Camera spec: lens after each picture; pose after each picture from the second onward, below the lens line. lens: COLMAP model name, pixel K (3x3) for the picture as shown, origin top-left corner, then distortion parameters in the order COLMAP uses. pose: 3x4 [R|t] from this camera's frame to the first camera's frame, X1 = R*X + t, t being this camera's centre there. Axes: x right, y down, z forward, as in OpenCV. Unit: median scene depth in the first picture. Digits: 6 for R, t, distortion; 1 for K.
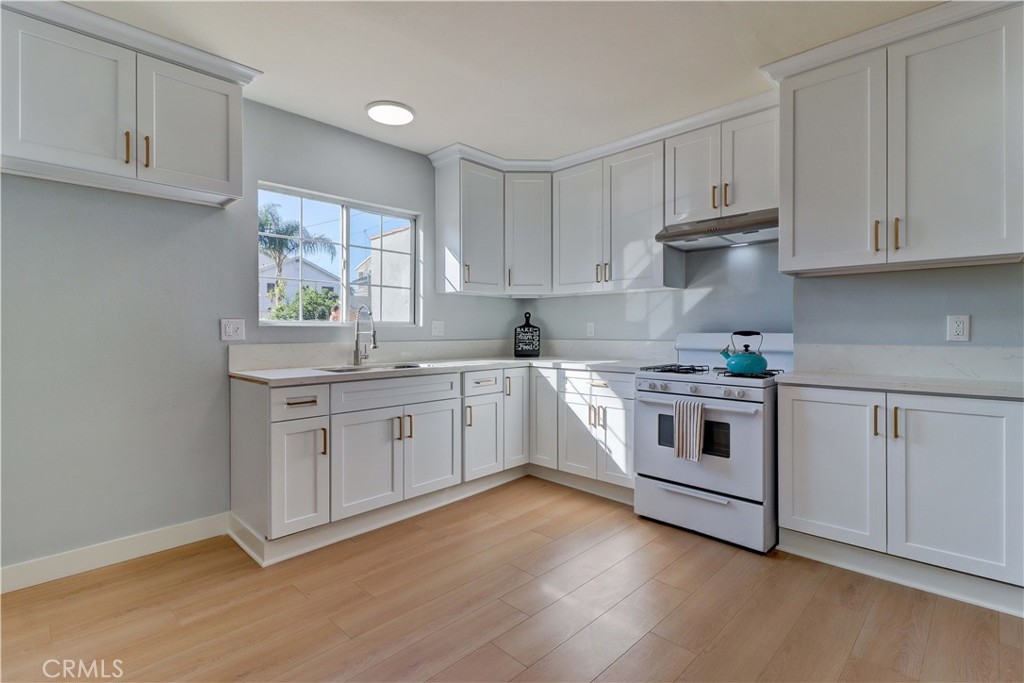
lens RADIAL K [[475.6, 0, 516.2], [0, 475.6, 337.1], [0, 0, 1]] dist [0.012178, -0.006809]
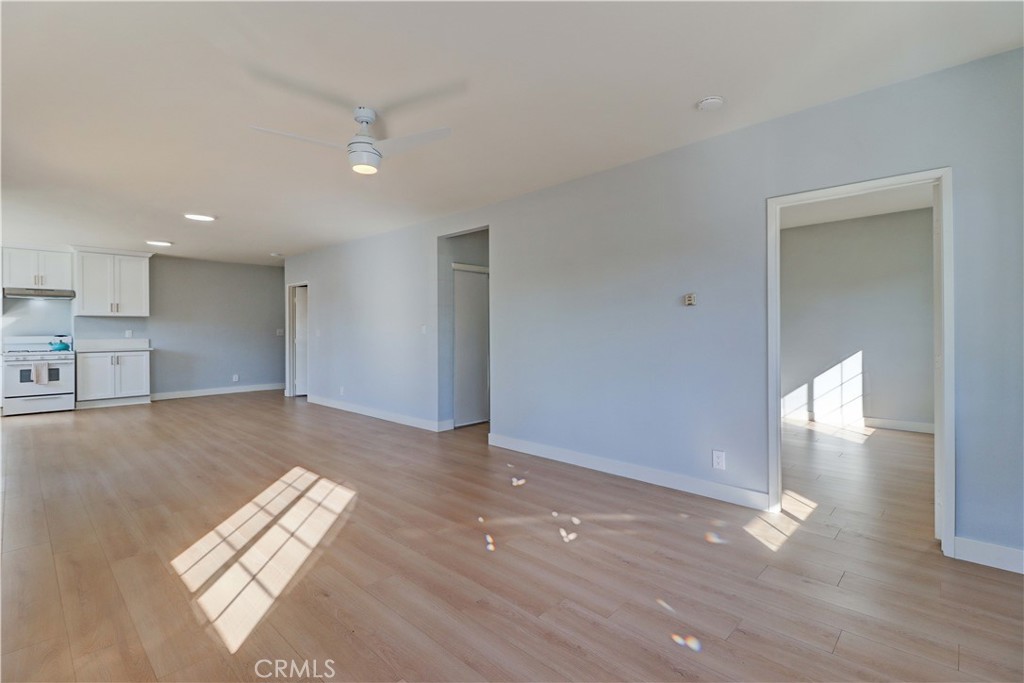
lens RADIAL K [[475.6, 0, 512.3], [0, 475.6, 327.7], [0, 0, 1]] dist [0.012178, -0.006809]
pose [[-0.012247, 0.008863, 0.999886, -2.090490], [0.021917, 0.999723, -0.008593, 0.022908], [-0.999685, 0.021810, -0.012438, -1.419395]]
